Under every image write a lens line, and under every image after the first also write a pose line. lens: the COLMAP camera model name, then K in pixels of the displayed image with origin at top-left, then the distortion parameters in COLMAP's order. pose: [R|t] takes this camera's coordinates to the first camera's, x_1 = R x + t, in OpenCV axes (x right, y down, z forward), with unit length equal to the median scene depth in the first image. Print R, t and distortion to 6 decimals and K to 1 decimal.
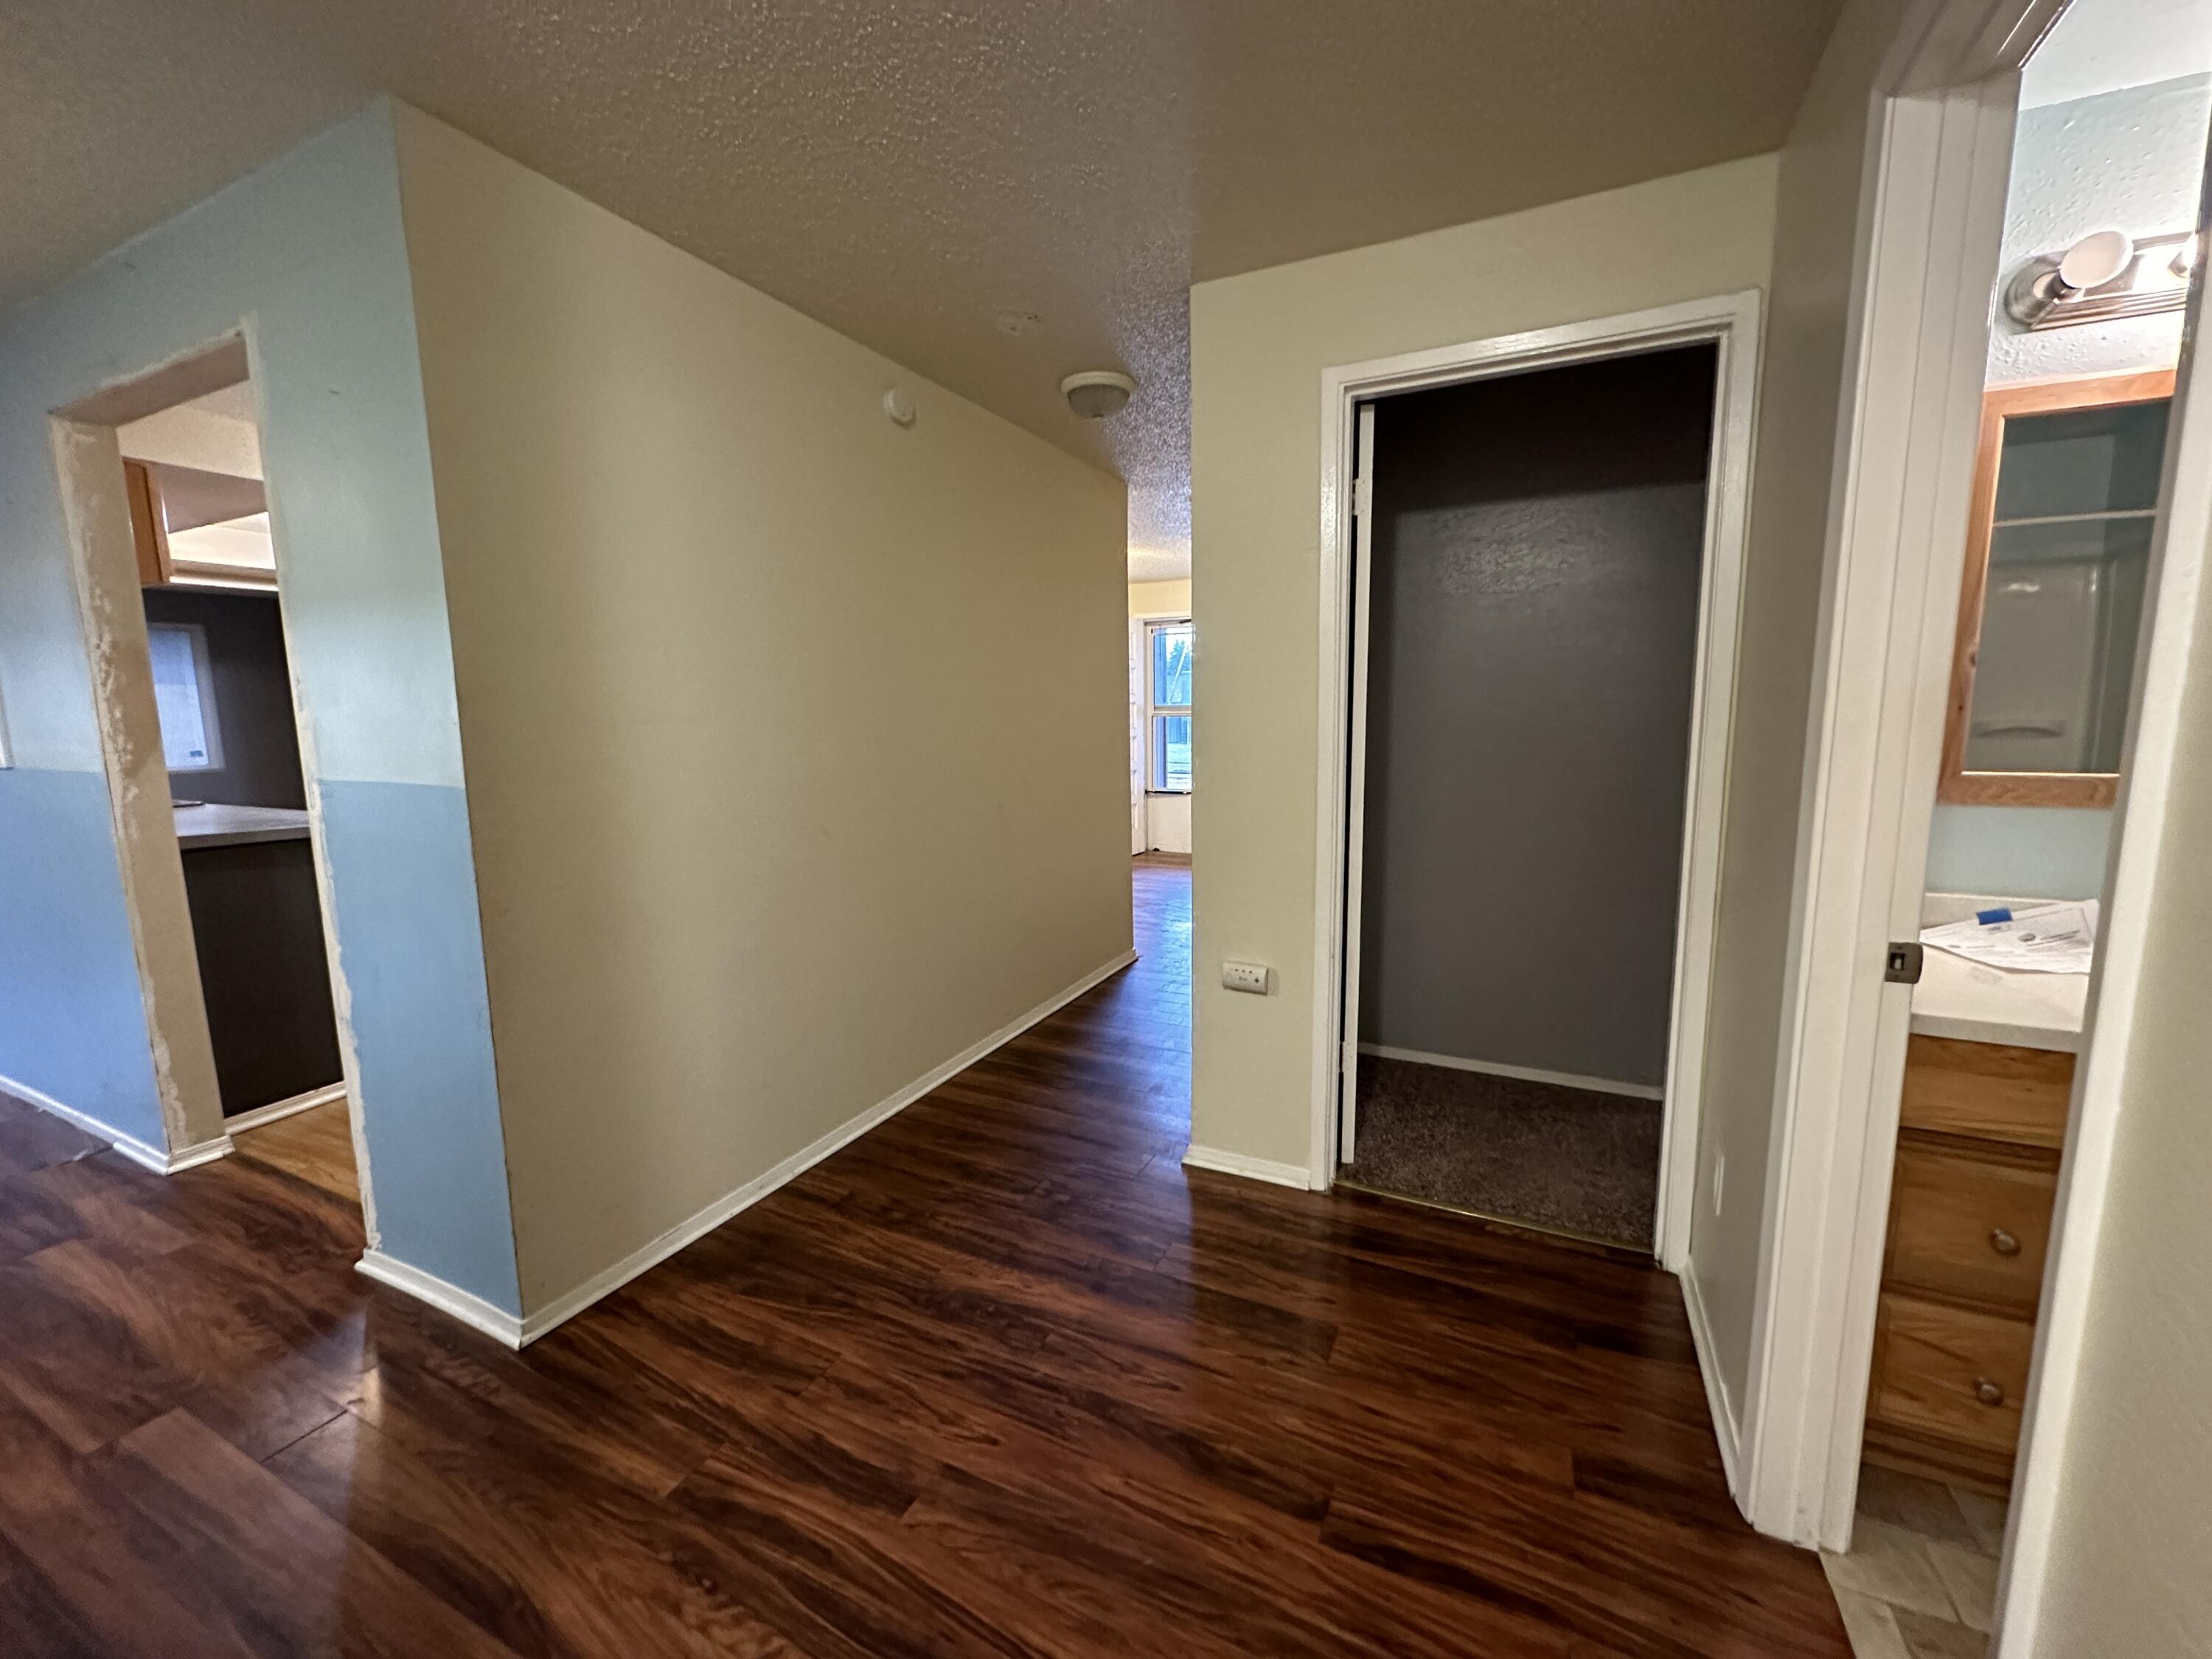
lens RADIAL K [[878.8, 0, 1115.0], [0, 878.8, 834.5], [0, 0, 1]] dist [-0.000898, -0.000122]
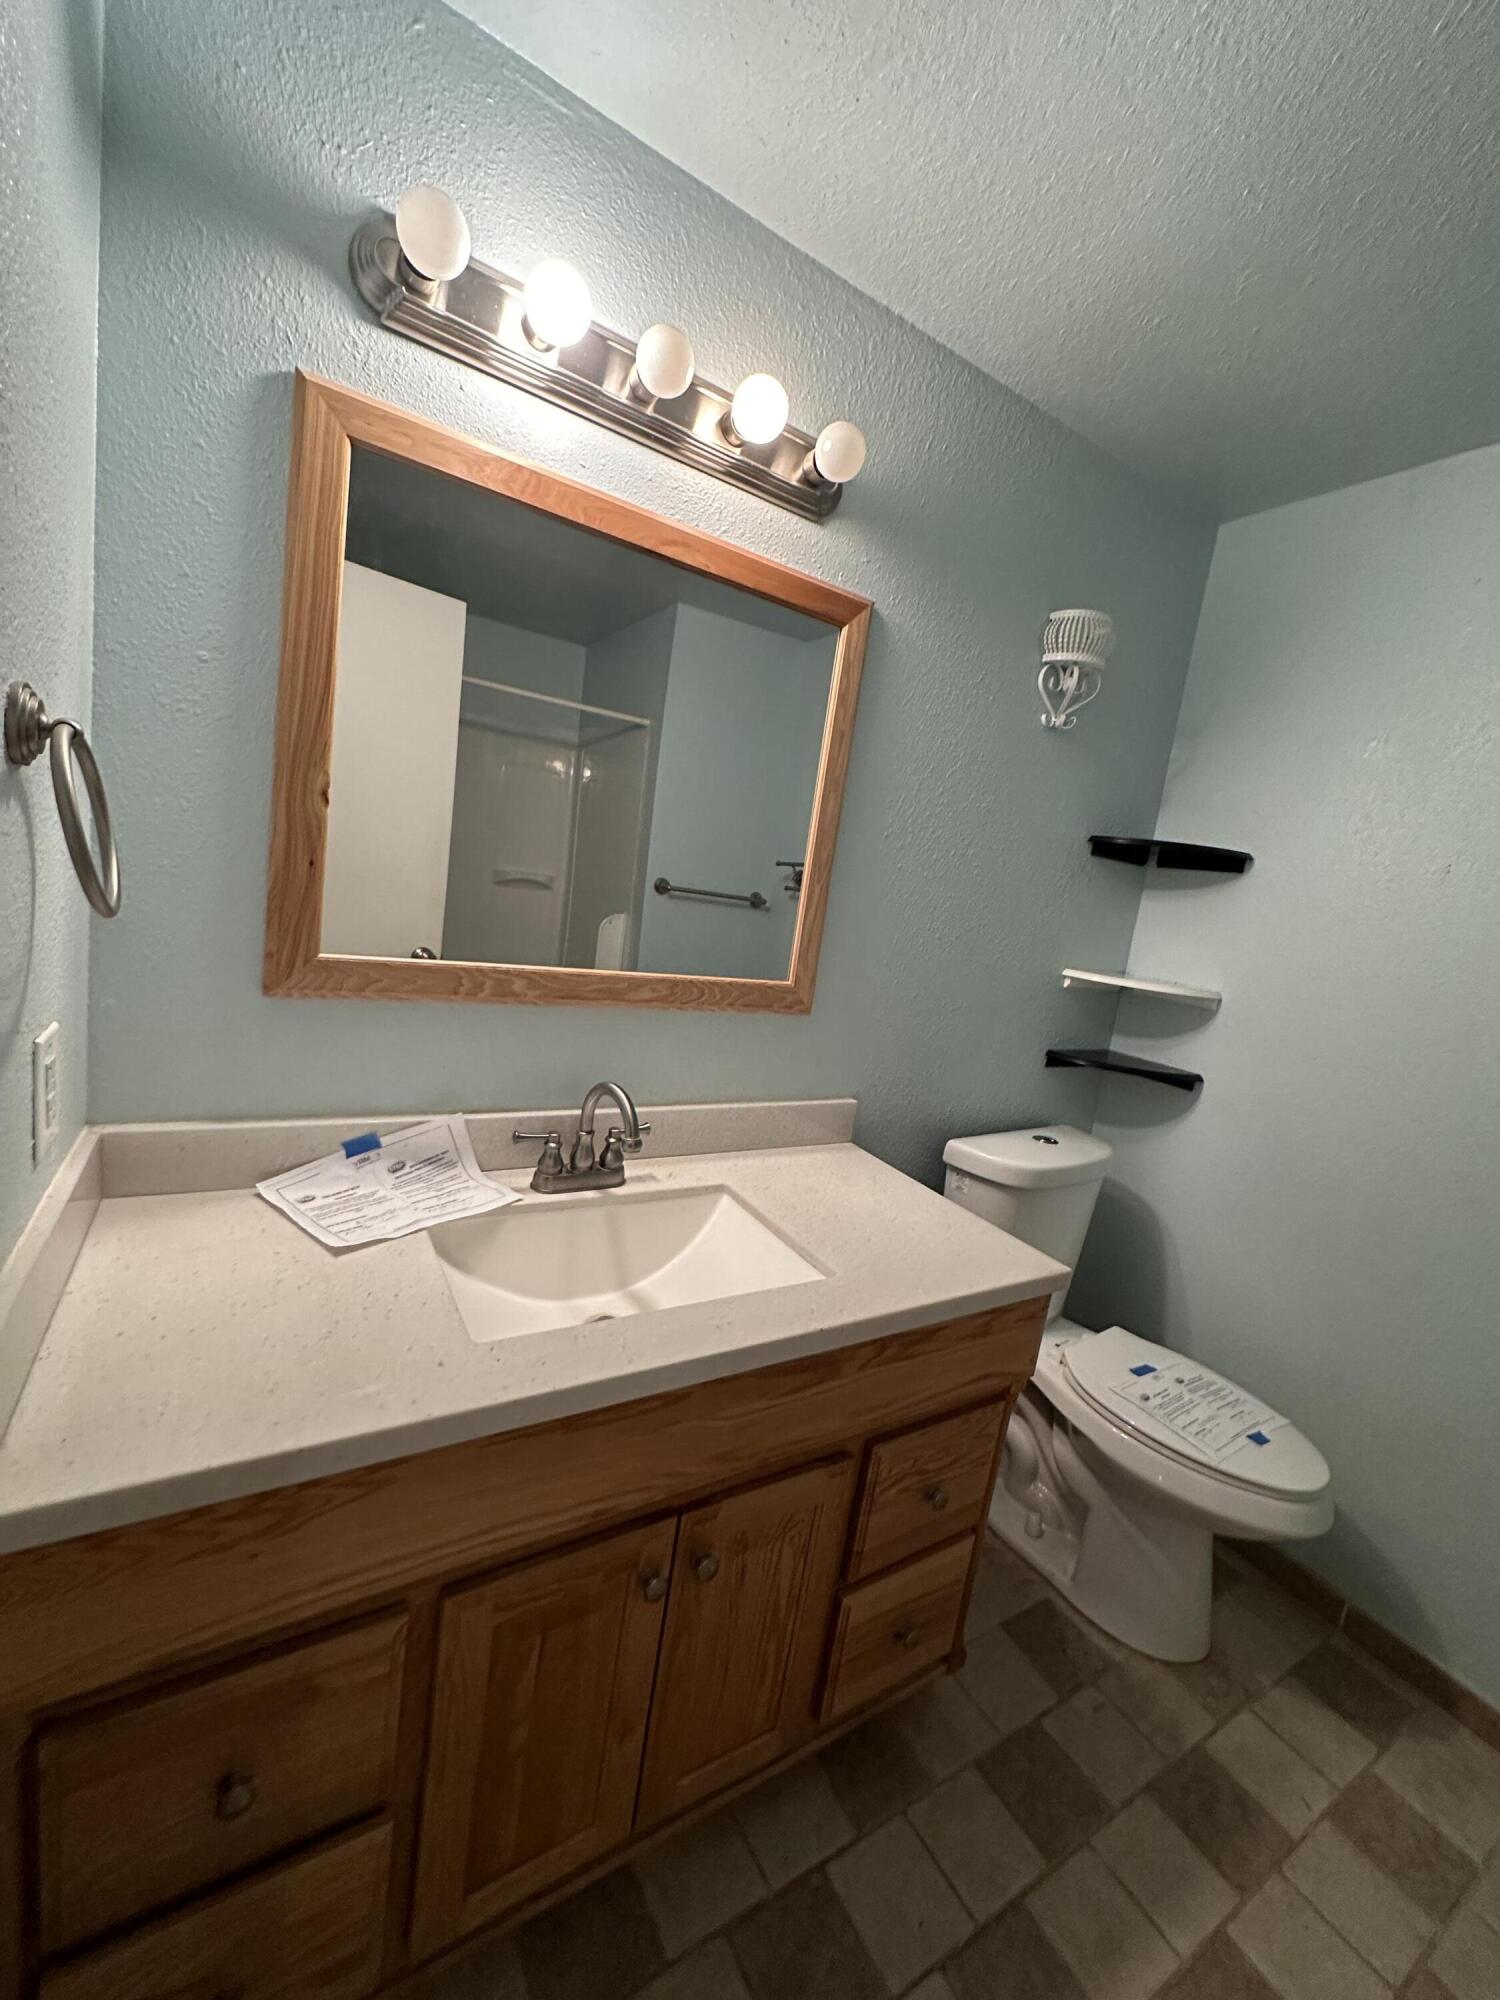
lens RADIAL K [[794.6, 0, 751.9], [0, 794.6, 1002.2], [0, 0, 1]] dist [-0.000898, -0.000122]
pose [[0.535200, -0.043351, 0.843612, 0.613005], [-0.030366, 0.997049, 0.070501, -0.087812], [-0.844180, -0.063349, 0.532304, 0.362474]]
